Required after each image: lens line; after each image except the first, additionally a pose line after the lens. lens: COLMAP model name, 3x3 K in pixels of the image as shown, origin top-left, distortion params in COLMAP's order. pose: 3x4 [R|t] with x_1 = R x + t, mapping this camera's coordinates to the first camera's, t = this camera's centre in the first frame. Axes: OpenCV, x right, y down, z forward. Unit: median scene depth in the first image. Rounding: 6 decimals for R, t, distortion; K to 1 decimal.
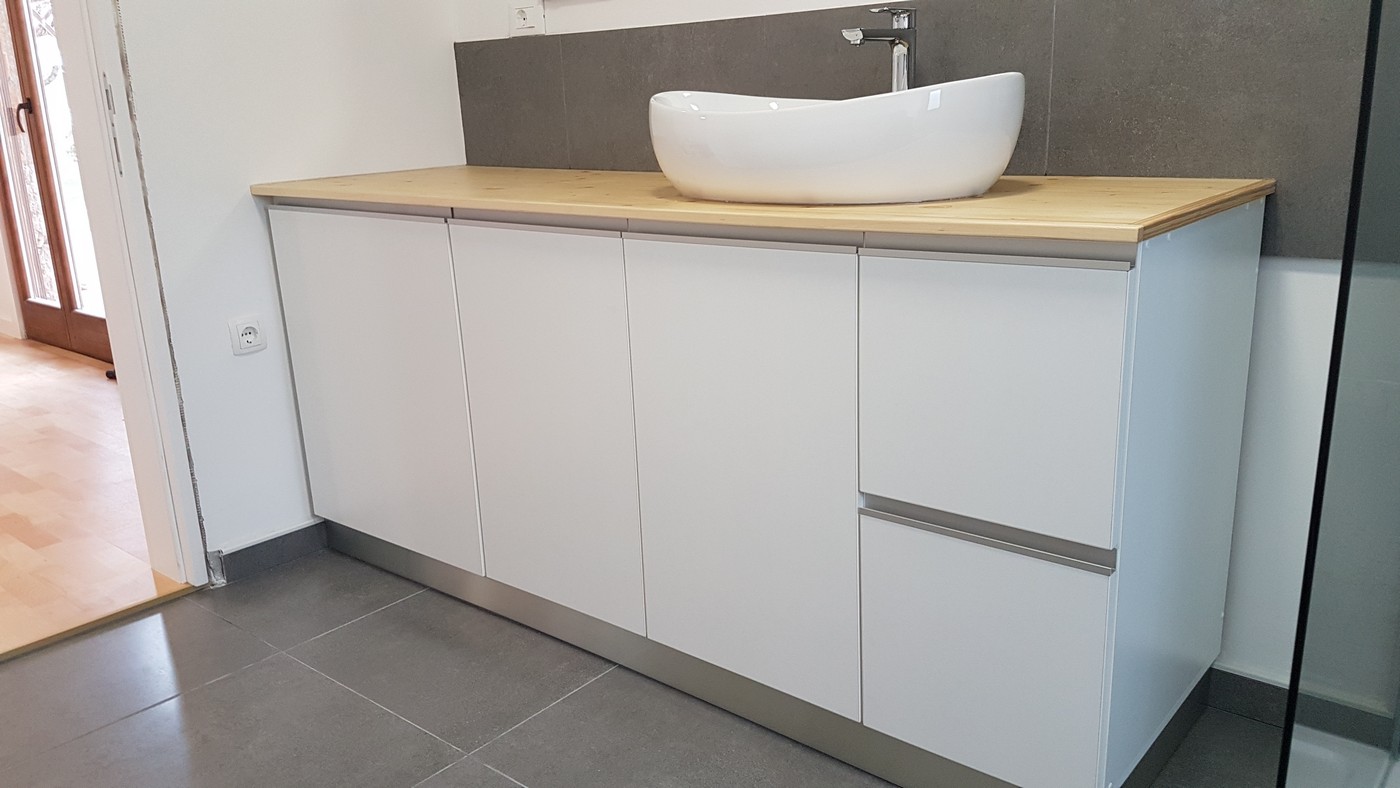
lens RADIAL K [[1098.1, 0, 693.7], [0, 1098.1, 392.1], [0, 0, 1]] dist [0.026564, -0.071784]
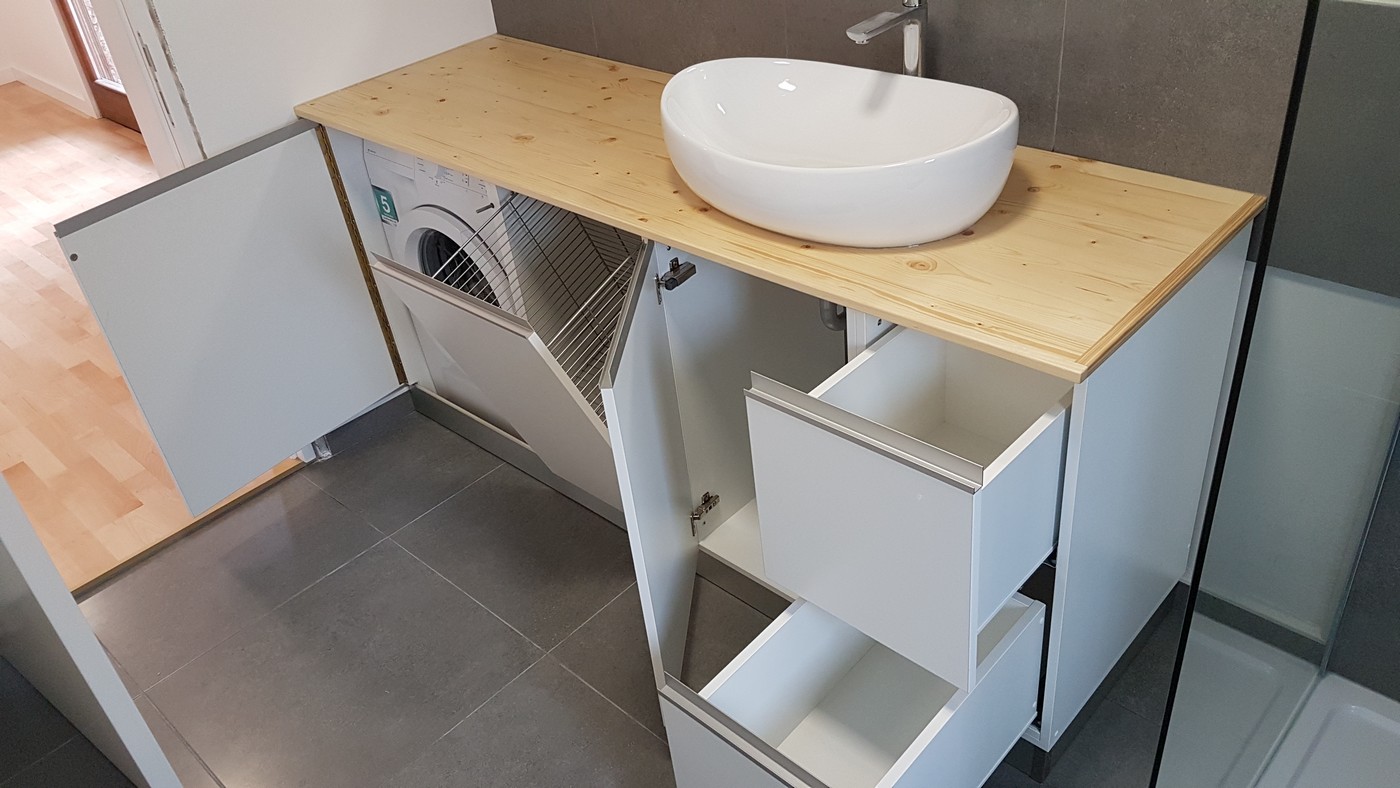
lens RADIAL K [[1098.1, 0, 704.6], [0, 1098.1, 389.9], [0, 0, 1]] dist [0.026564, -0.071784]
pose [[0.996950, -0.026174, -0.073523, 0.067751], [0.048398, 0.946401, 0.319346, -0.328520], [0.061223, -0.321930, 0.944782, -0.051416]]
